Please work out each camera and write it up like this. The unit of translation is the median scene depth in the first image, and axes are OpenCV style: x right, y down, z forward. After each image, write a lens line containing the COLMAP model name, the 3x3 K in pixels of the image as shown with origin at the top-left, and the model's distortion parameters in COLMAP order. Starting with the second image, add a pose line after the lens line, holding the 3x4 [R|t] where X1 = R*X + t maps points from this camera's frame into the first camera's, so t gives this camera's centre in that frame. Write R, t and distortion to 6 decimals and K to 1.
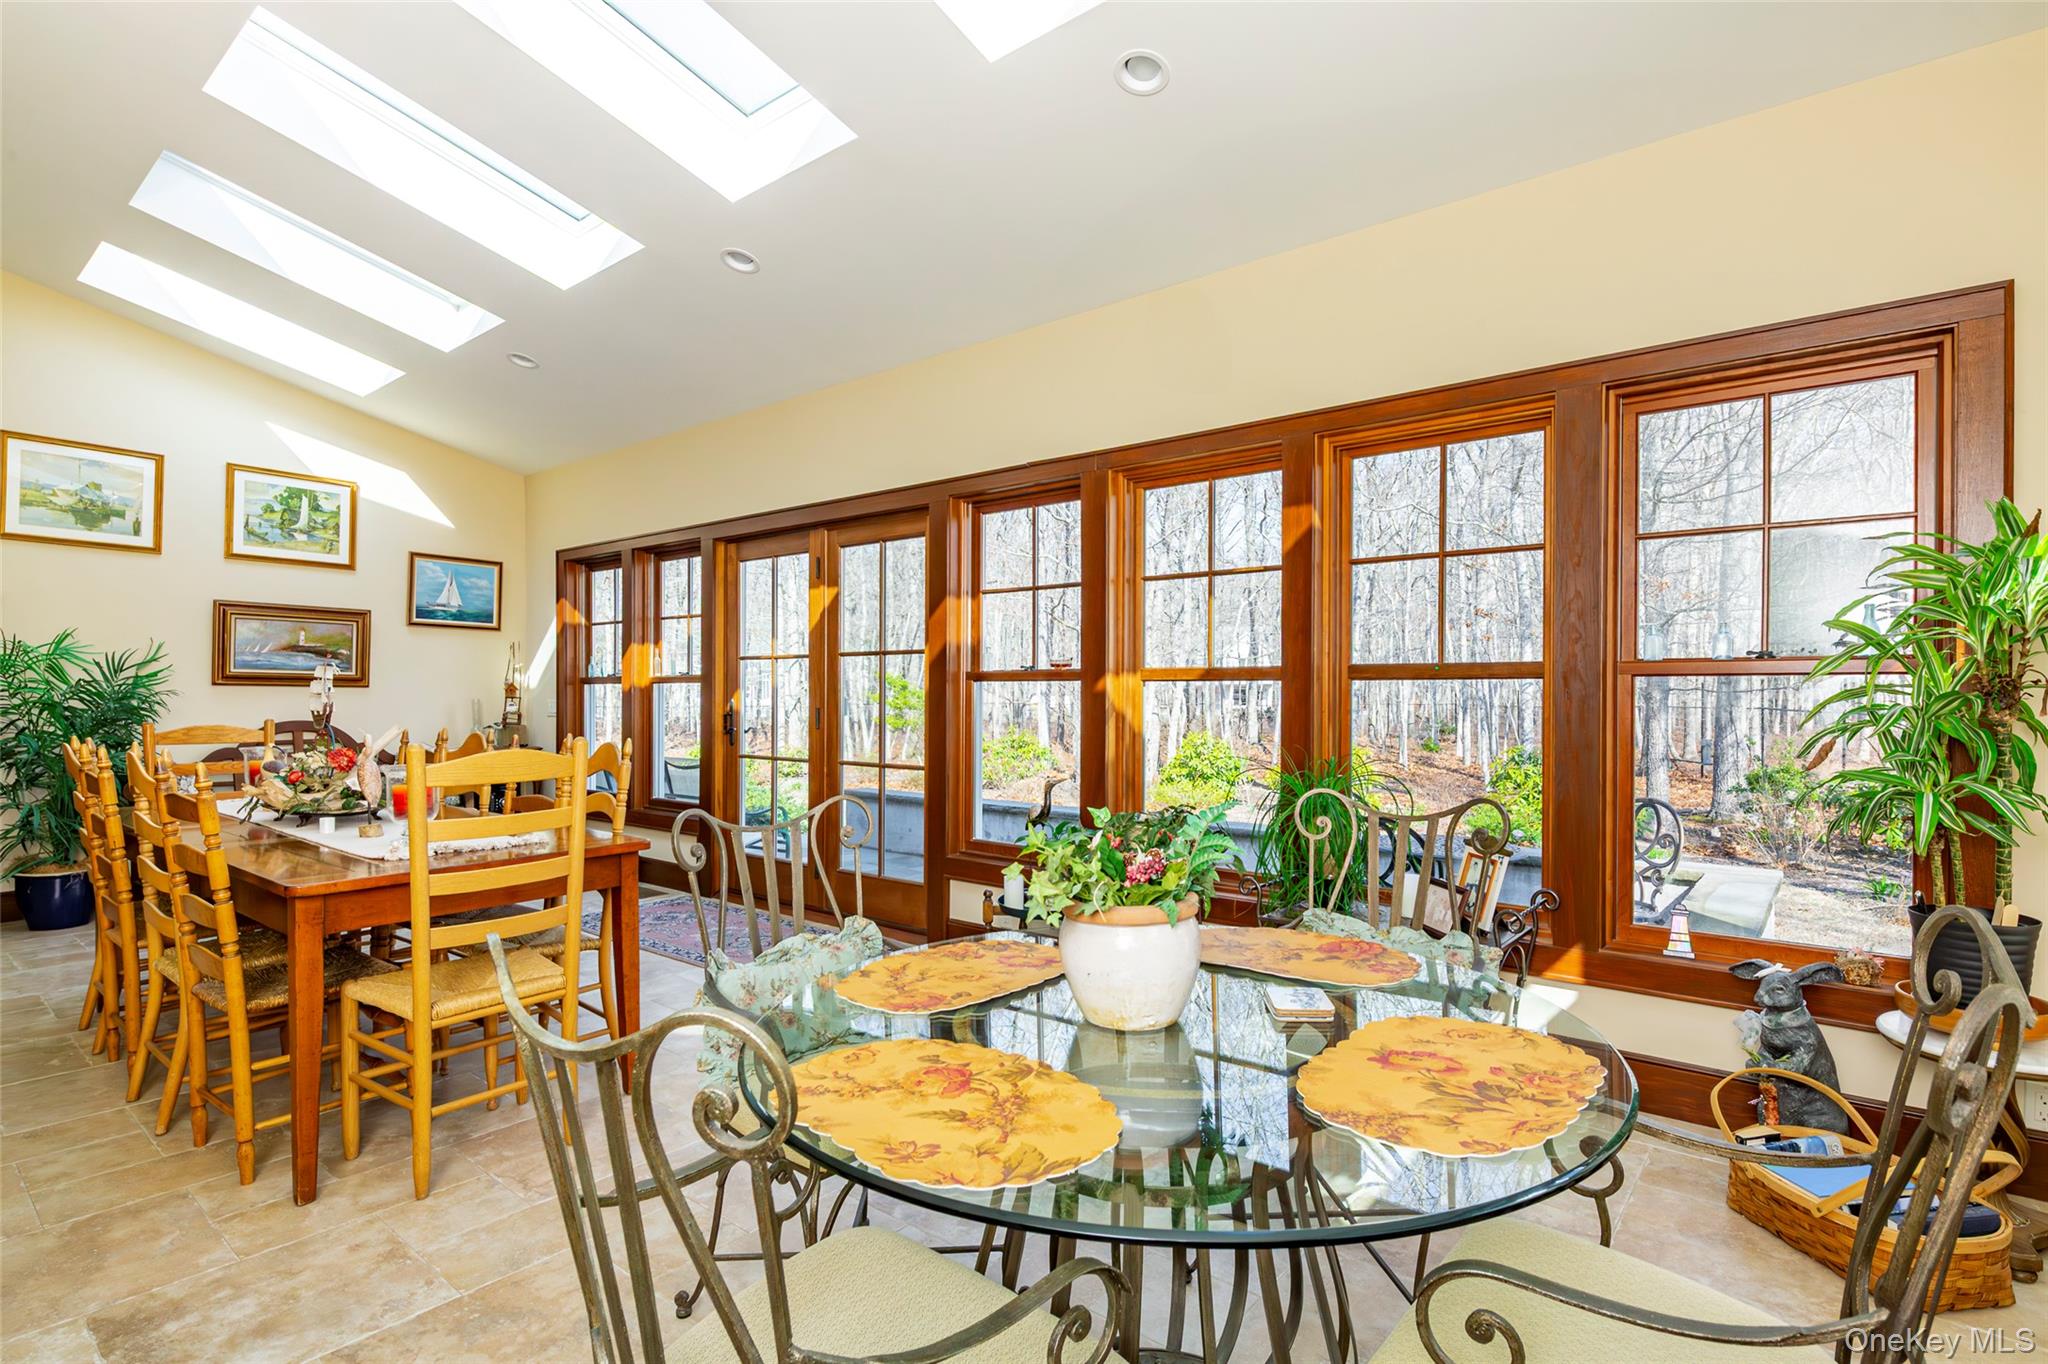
lens RADIAL K [[995.2, 0, 1025.5], [0, 995.2, 699.7], [0, 0, 1]] dist [0.006725, -0.005101]
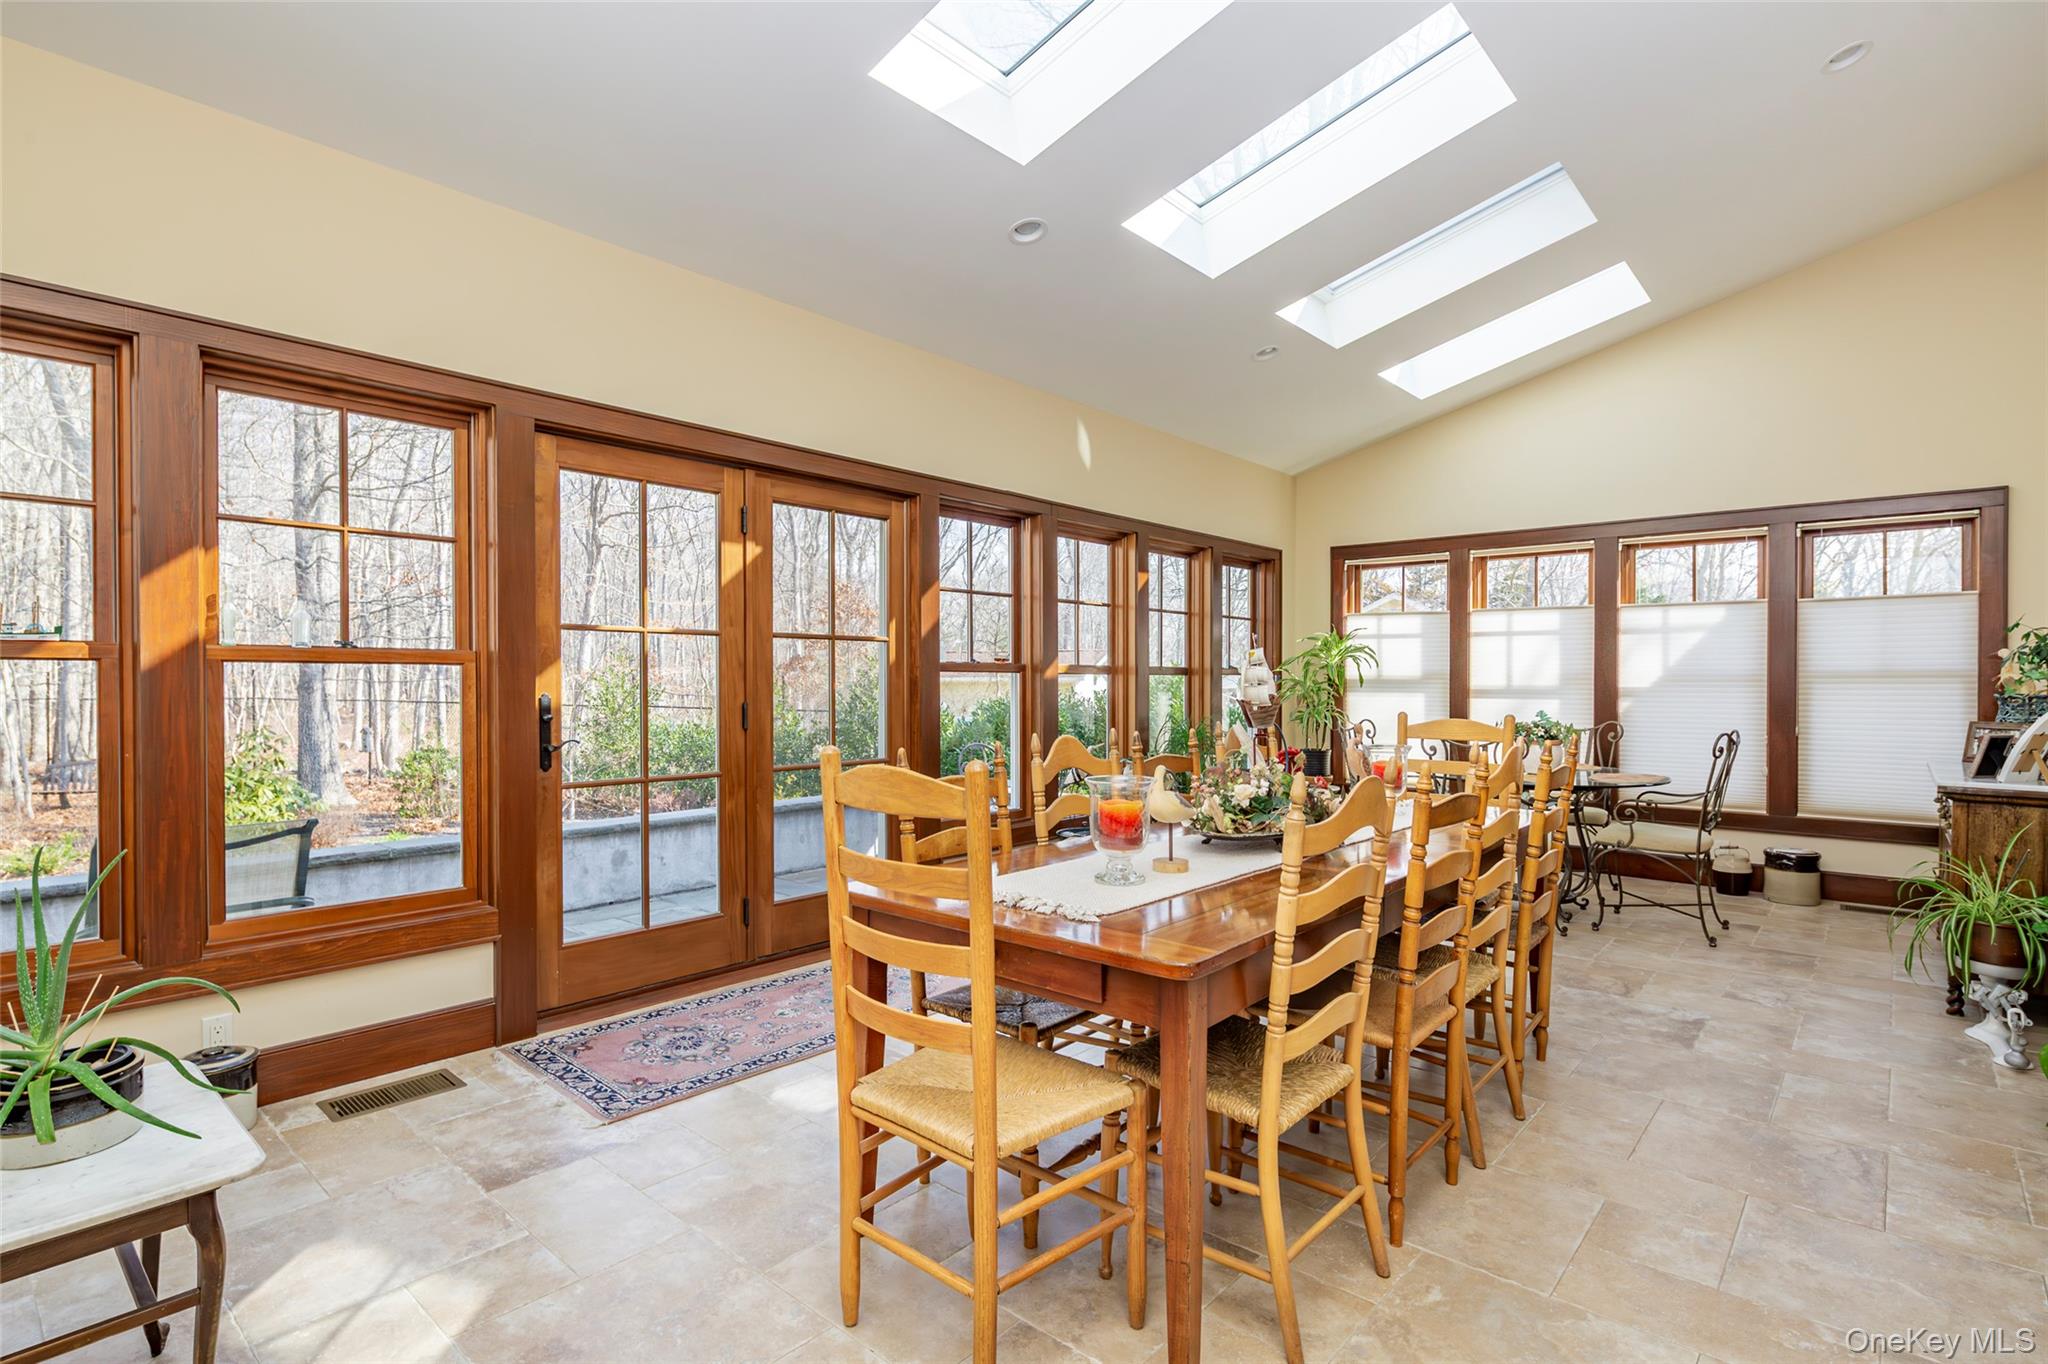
lens RADIAL K [[995.2, 0, 1033.7], [0, 995.2, 689.5], [0, 0, 1]] dist [0.006725, -0.005101]
pose [[0.028462, -0.005077, 0.999582, -0.979198], [0.001423, 0.999986, 0.005038, -0.003632], [-0.999594, 0.001279, 0.028469, 0.757612]]
